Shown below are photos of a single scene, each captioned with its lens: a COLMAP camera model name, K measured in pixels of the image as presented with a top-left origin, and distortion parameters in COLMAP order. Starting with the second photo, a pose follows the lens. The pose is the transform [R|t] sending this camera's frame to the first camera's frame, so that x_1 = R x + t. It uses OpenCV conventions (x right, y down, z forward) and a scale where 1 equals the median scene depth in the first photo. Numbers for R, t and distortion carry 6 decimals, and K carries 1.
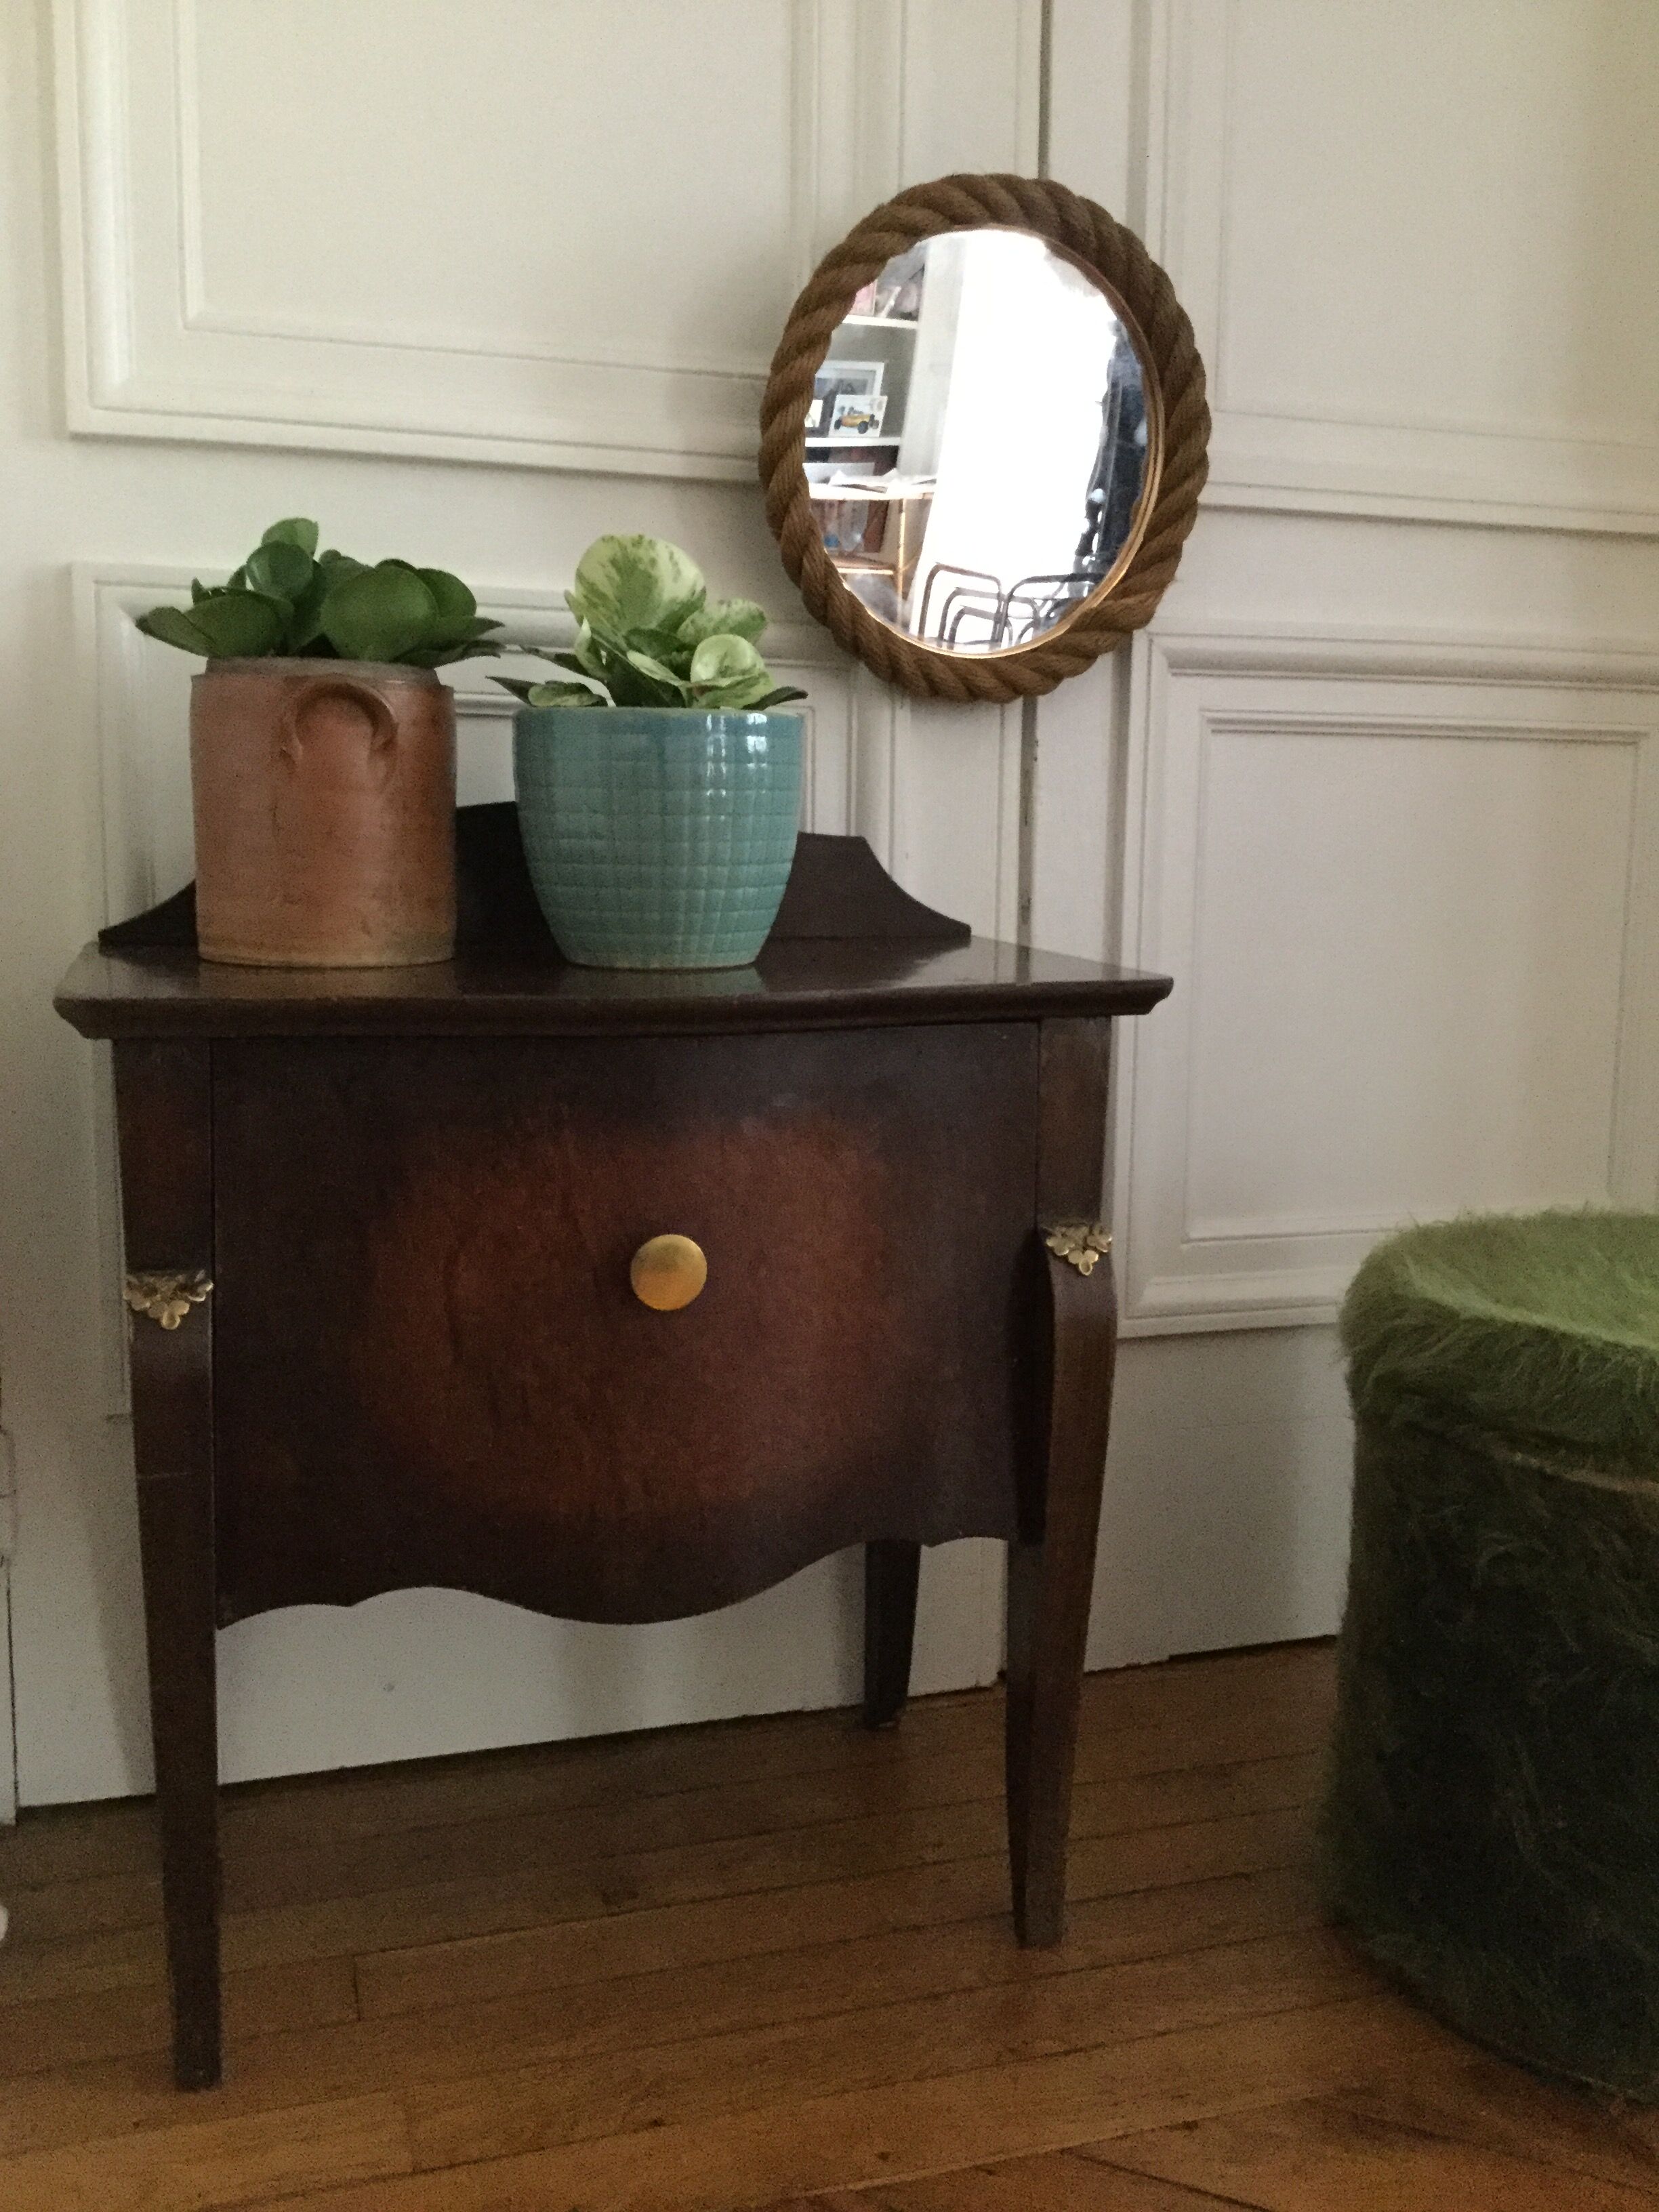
lens RADIAL K [[2006.0, 0, 826.2], [0, 2006.0, 1104.0], [0, 0, 1]] dist [0.121915, -0.233846]
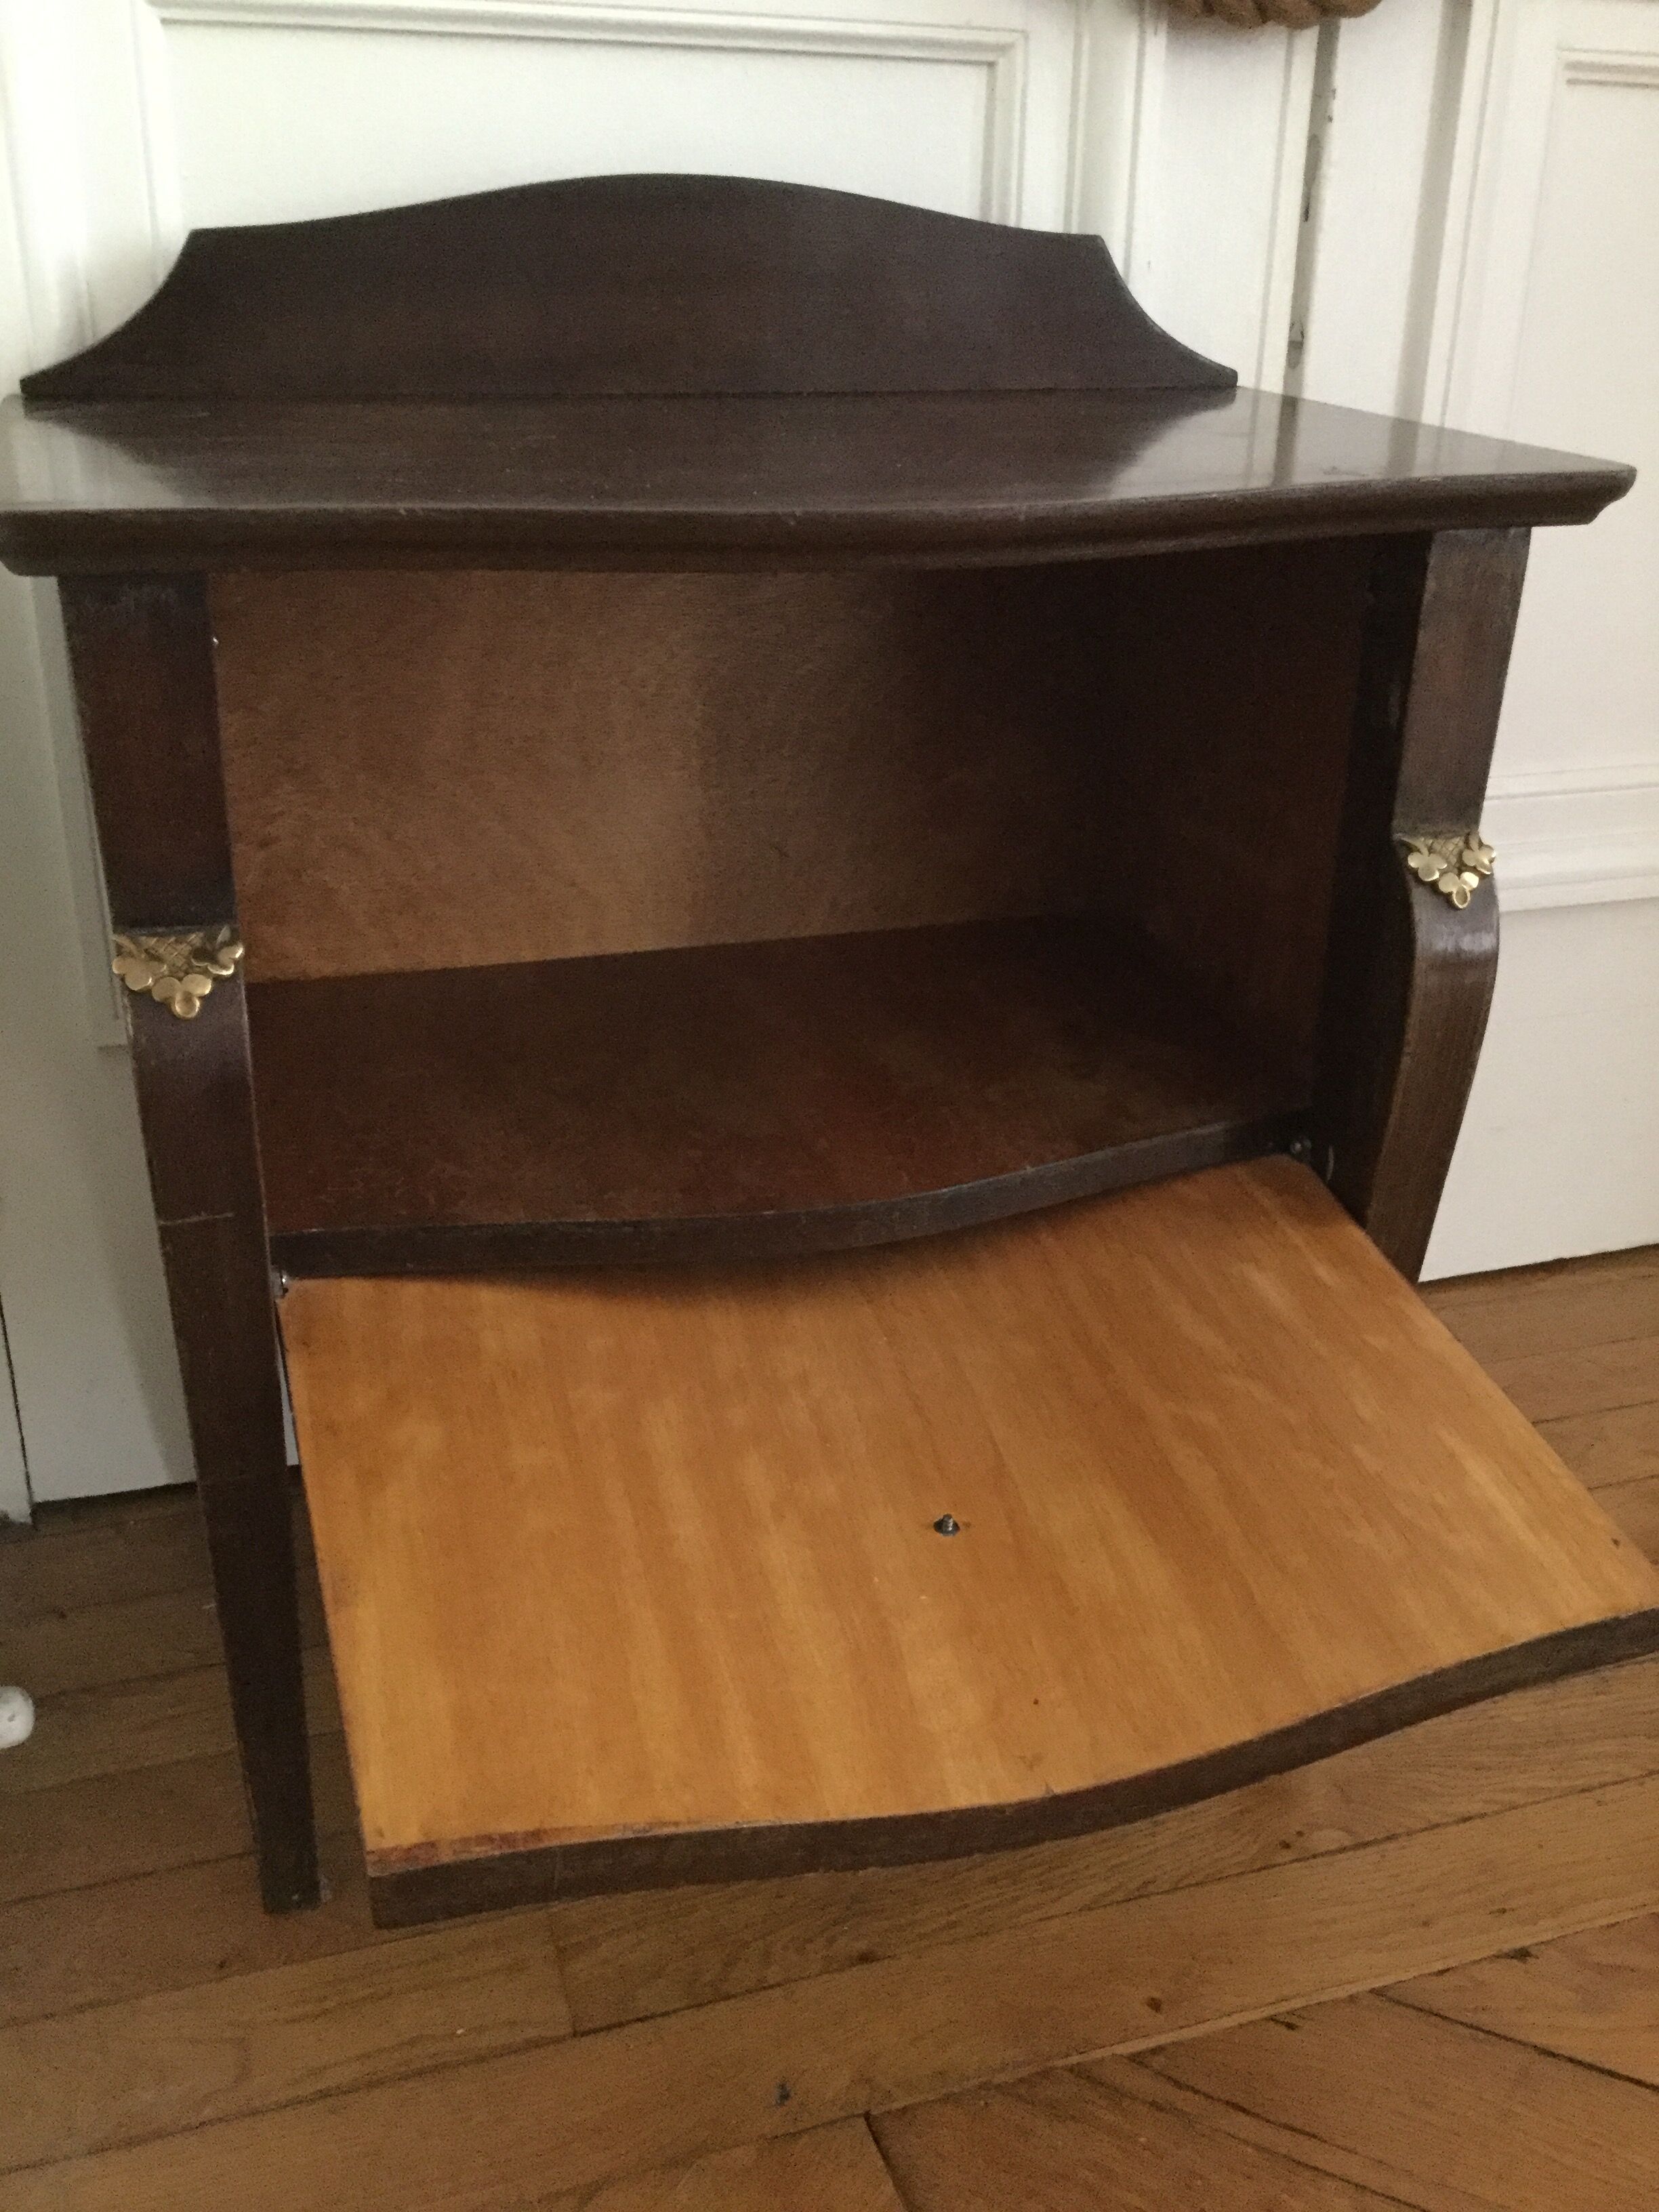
lens RADIAL K [[2006.0, 0, 826.2], [0, 2006.0, 1104.0], [0, 0, 1]] dist [0.121915, -0.233846]
pose [[0.999910, 0.001733, 0.013268, -0.101494], [-0.005234, 0.963233, 0.268615, -0.038251], [-0.012315, -0.268661, 0.963156, 0.288274]]
